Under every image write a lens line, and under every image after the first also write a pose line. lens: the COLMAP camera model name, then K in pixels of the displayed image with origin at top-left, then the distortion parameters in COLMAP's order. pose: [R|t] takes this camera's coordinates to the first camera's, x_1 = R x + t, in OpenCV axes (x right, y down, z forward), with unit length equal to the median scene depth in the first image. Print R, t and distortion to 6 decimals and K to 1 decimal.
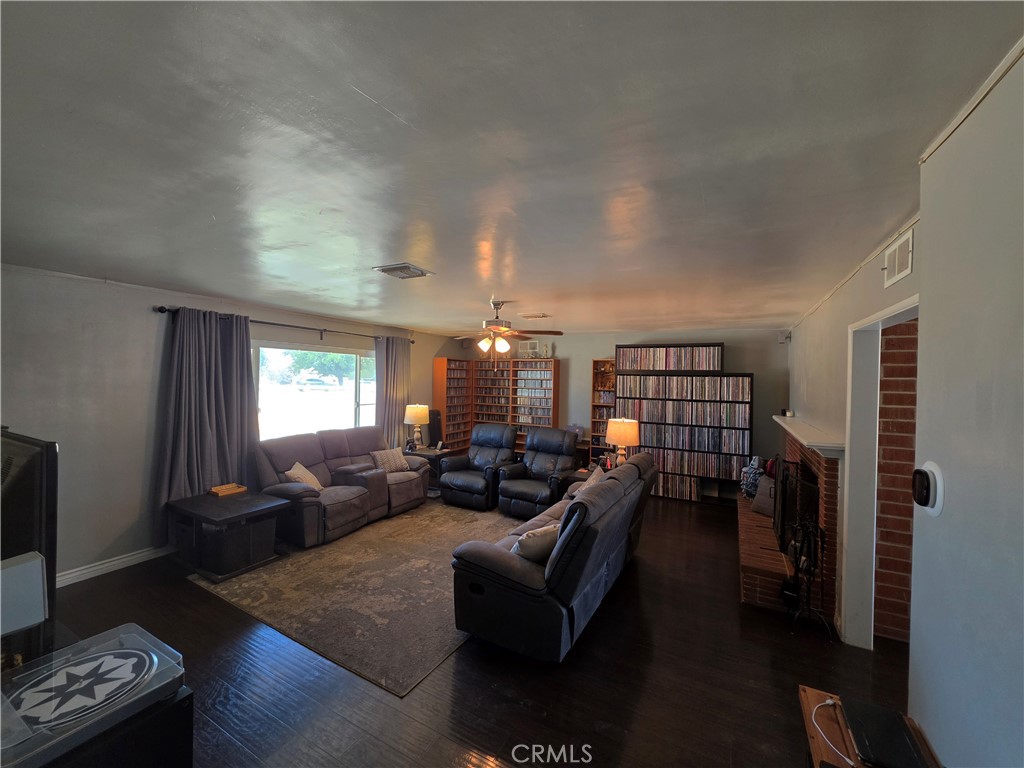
lens RADIAL K [[407.8, 0, 510.2], [0, 407.8, 385.7], [0, 0, 1]] dist [-0.002329, -0.000078]
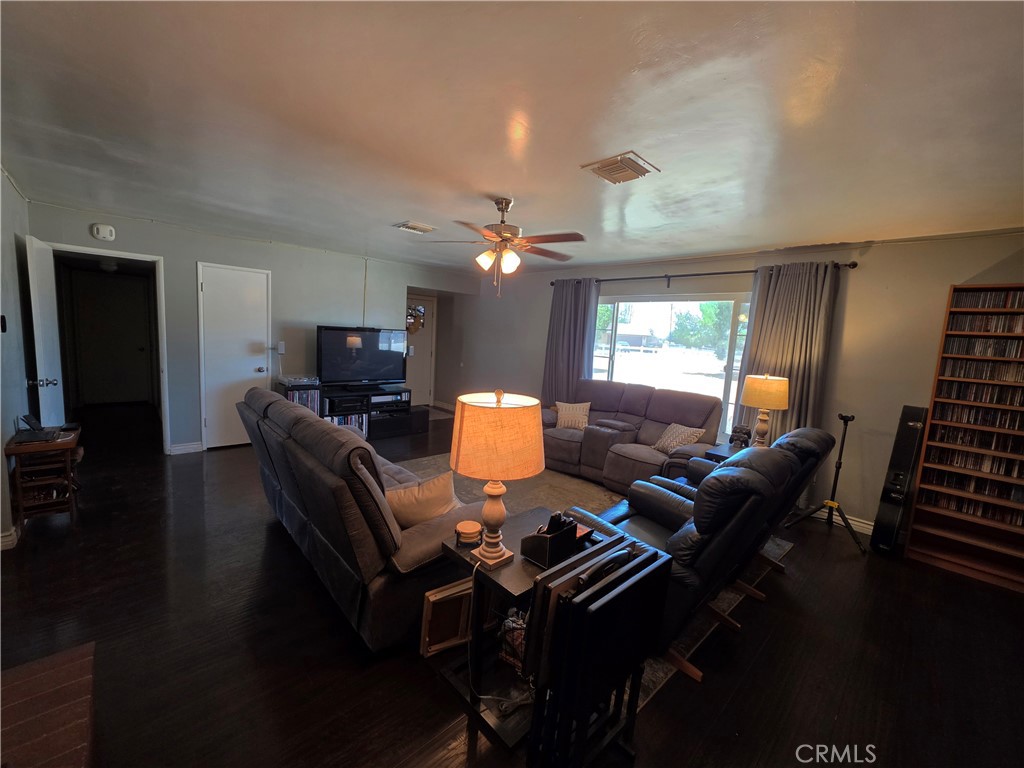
lens RADIAL K [[407.8, 0, 510.7], [0, 407.8, 382.4], [0, 0, 1]] dist [-0.002329, -0.000078]
pose [[-0.303933, 0.081196, -0.949227, 0.559242], [-0.074936, 0.991237, 0.108783, 0.025902], [0.949742, 0.104194, -0.295185, 1.042001]]
